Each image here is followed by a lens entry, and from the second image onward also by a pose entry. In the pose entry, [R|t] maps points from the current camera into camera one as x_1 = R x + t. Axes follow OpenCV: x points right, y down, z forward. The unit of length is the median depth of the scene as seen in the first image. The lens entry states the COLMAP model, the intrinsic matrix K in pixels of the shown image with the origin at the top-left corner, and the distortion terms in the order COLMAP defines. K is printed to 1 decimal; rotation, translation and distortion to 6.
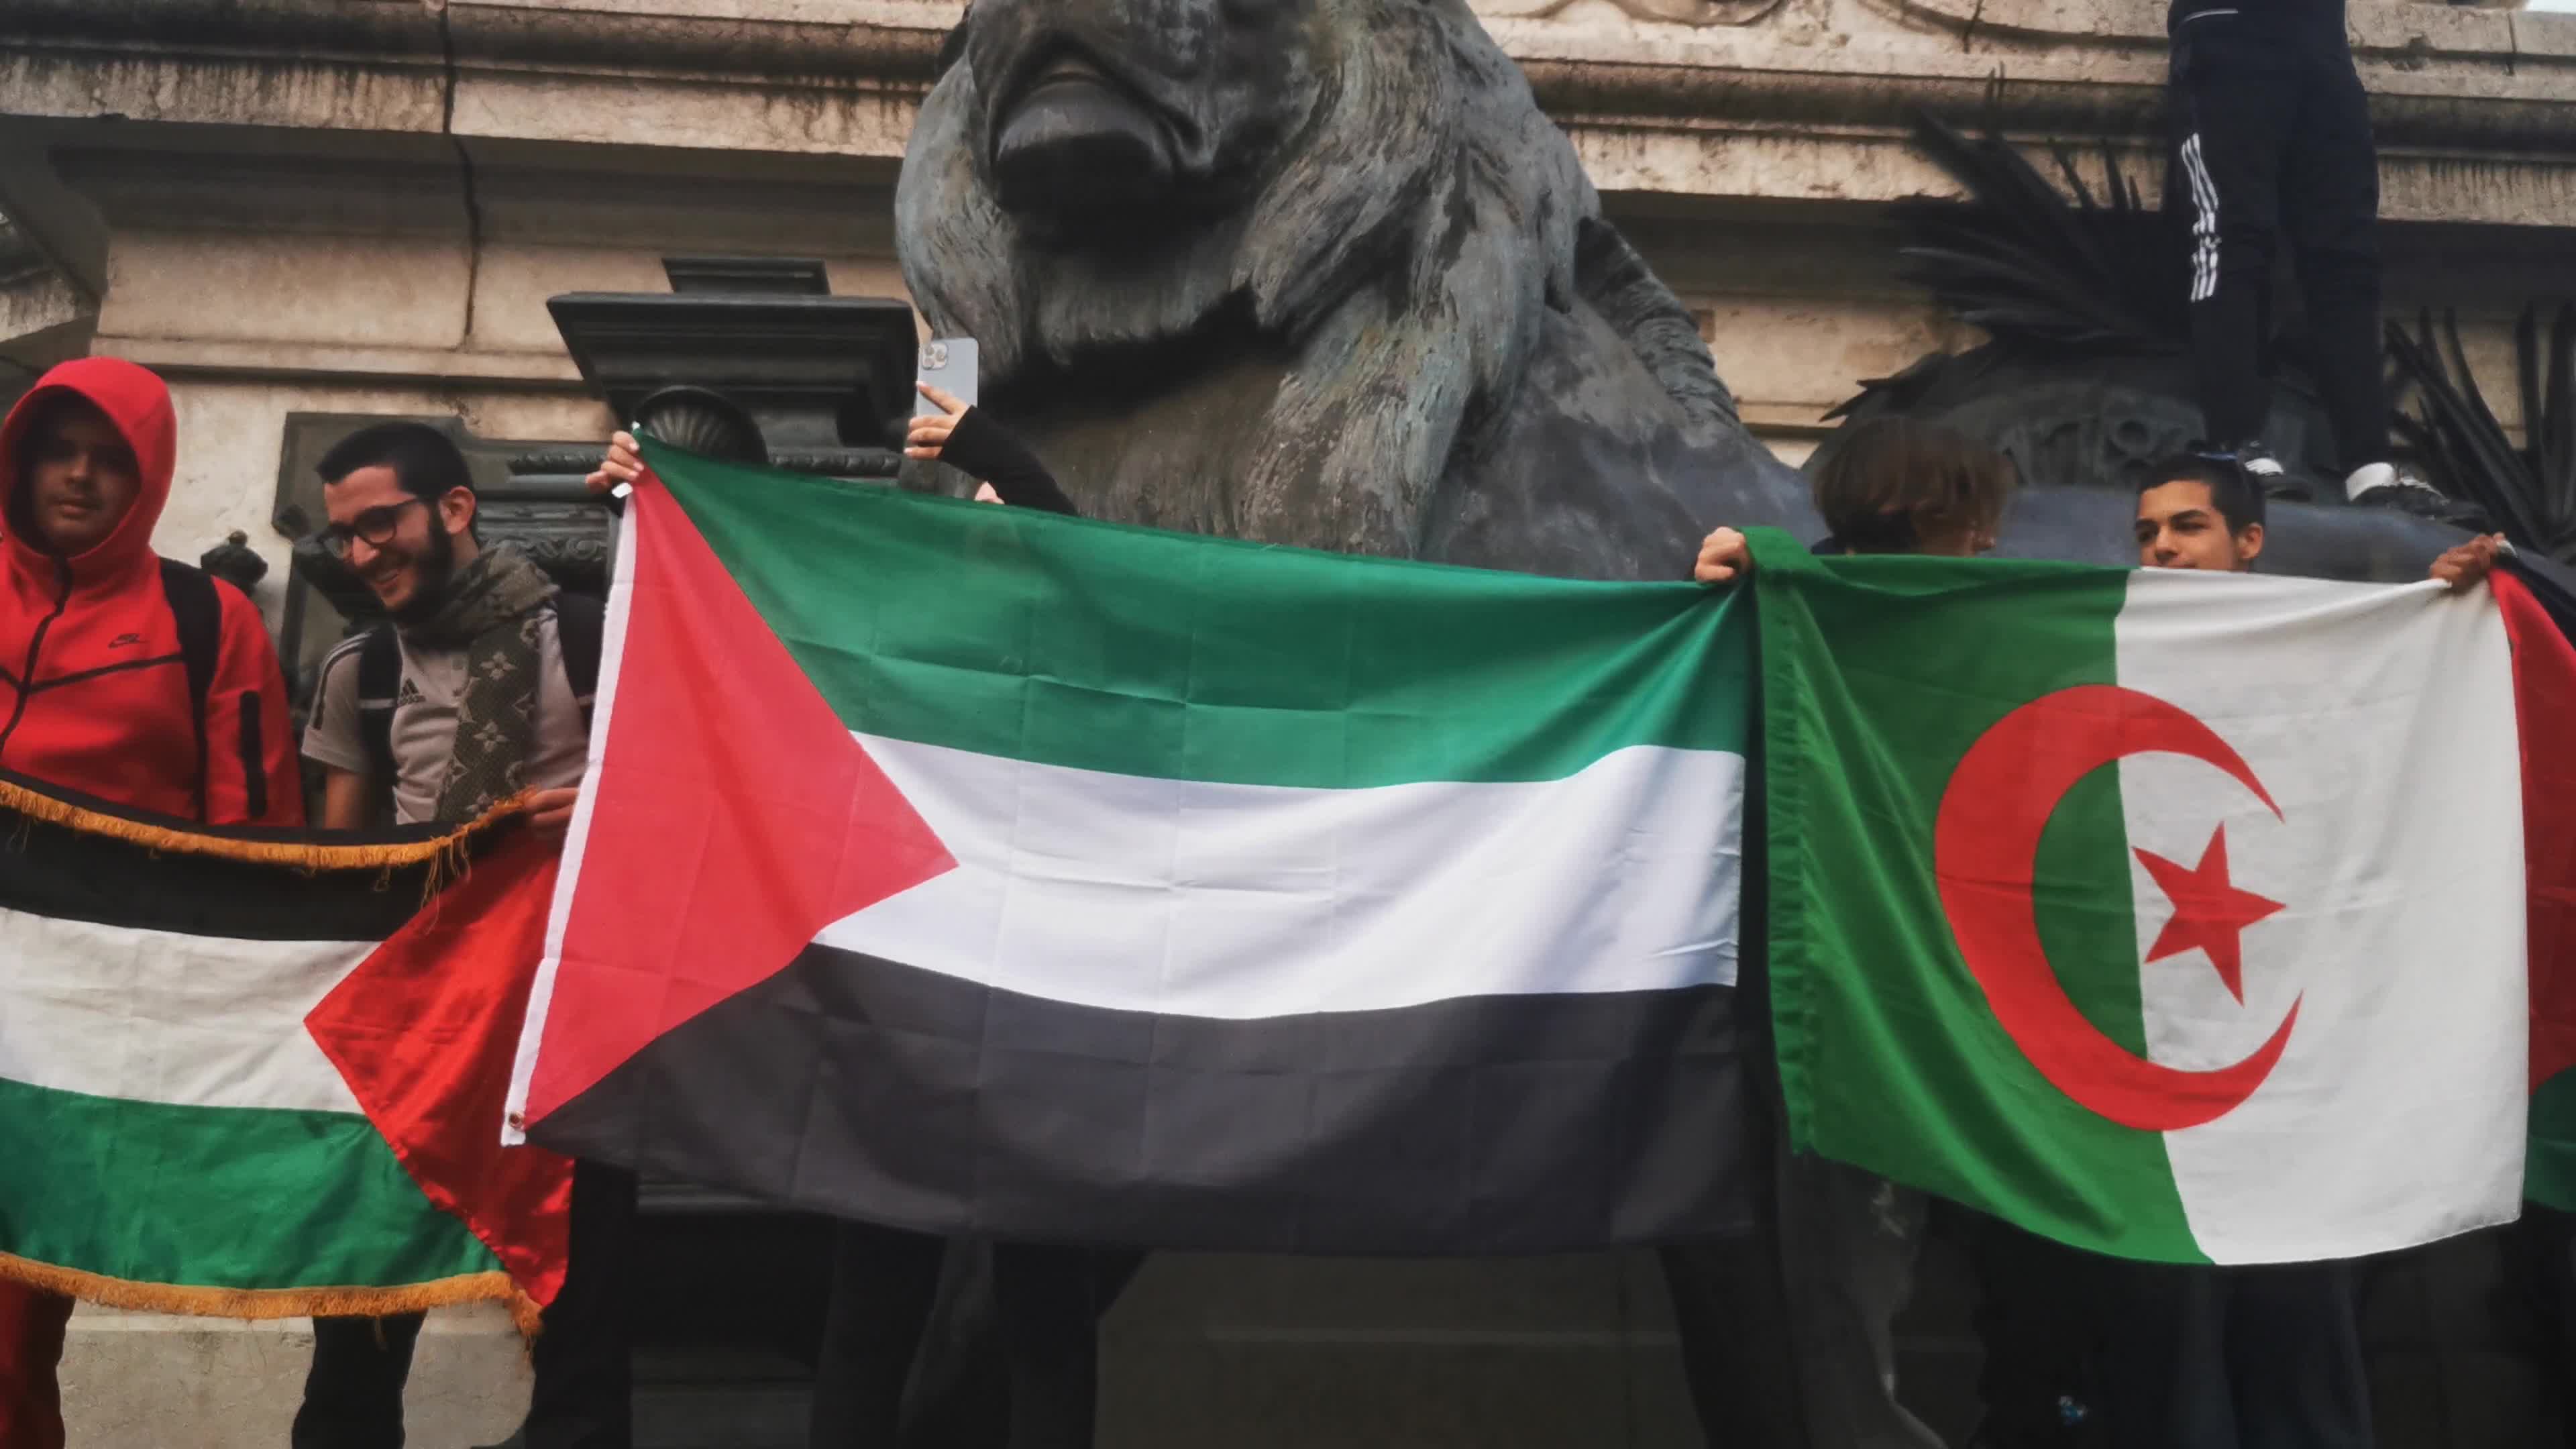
lens RADIAL K [[2636.1, 0, 1288.0], [0, 2636.1, 724.5], [0, 0, 1]] dist [0.023794, 0.007934]
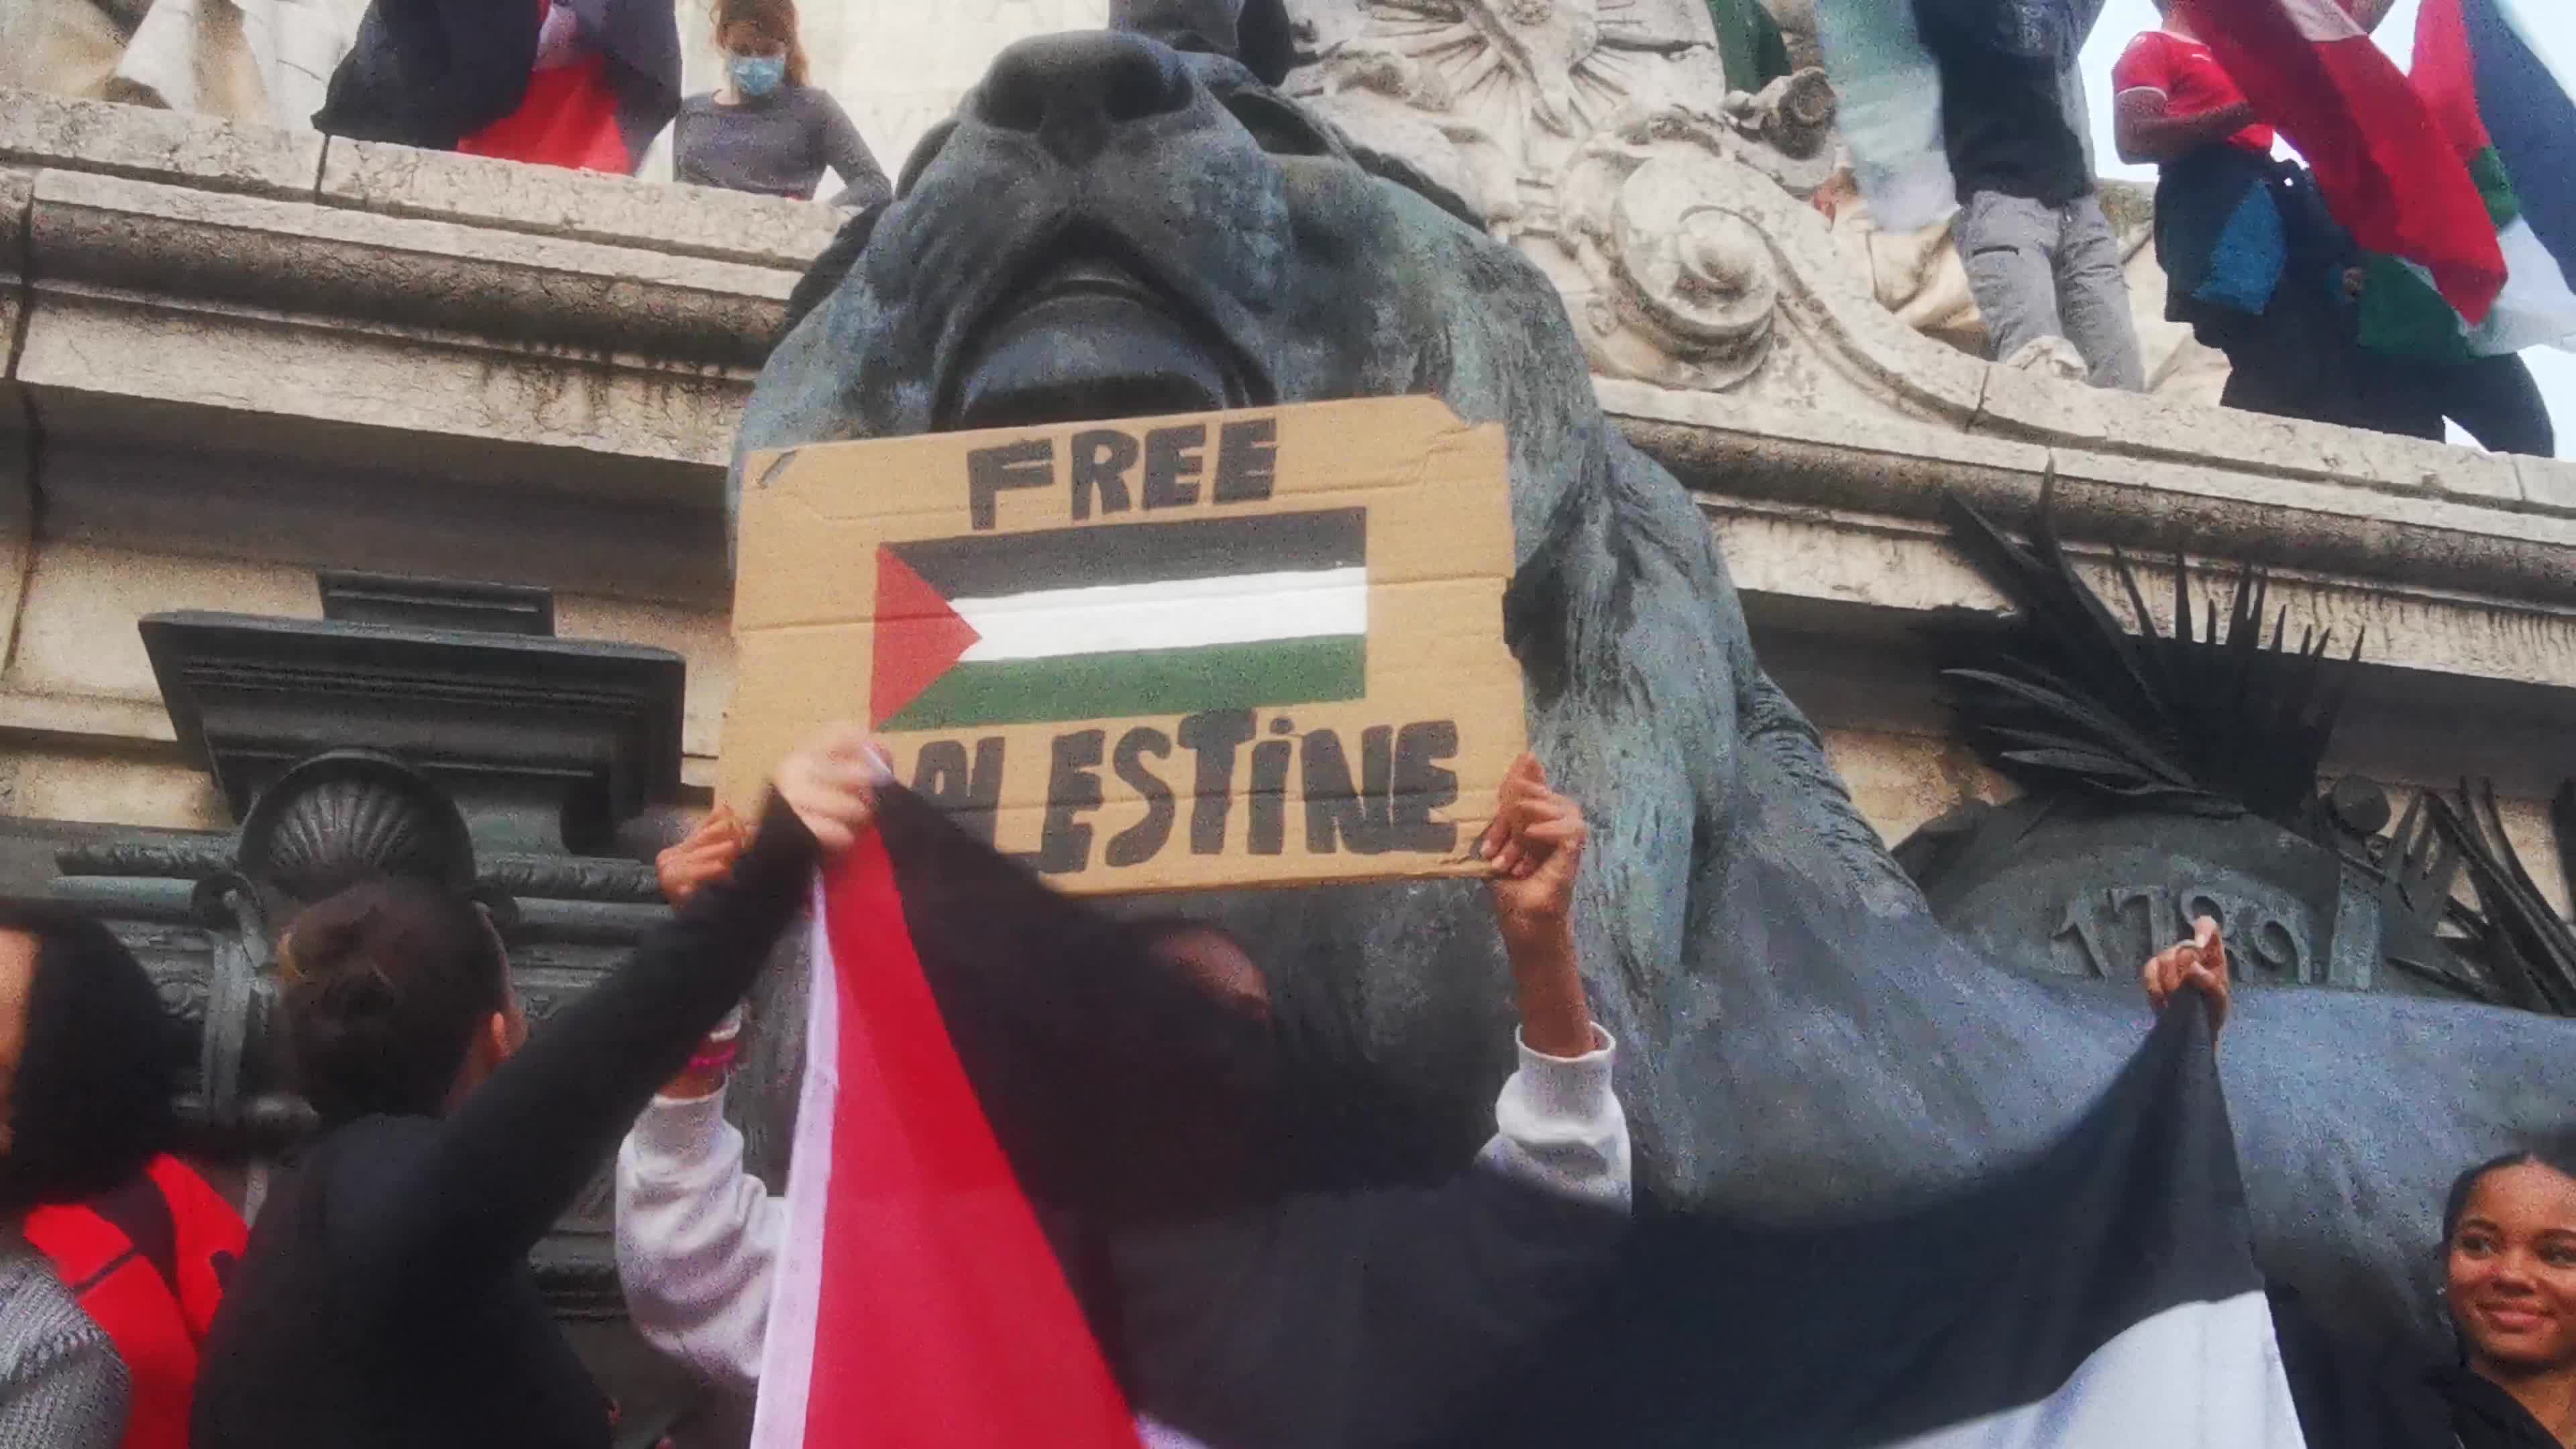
lens RADIAL K [[2508.9, 0, 1288.0], [0, 2508.9, 724.5], [0, 0, 1]] dist [-0.084954, 0.111780]
pose [[0.981003, 0.056312, 0.185639, -0.103235], [-0.024987, 0.985650, -0.166944, -0.033823], [-0.192376, 0.159134, 0.968333, 0.318253]]
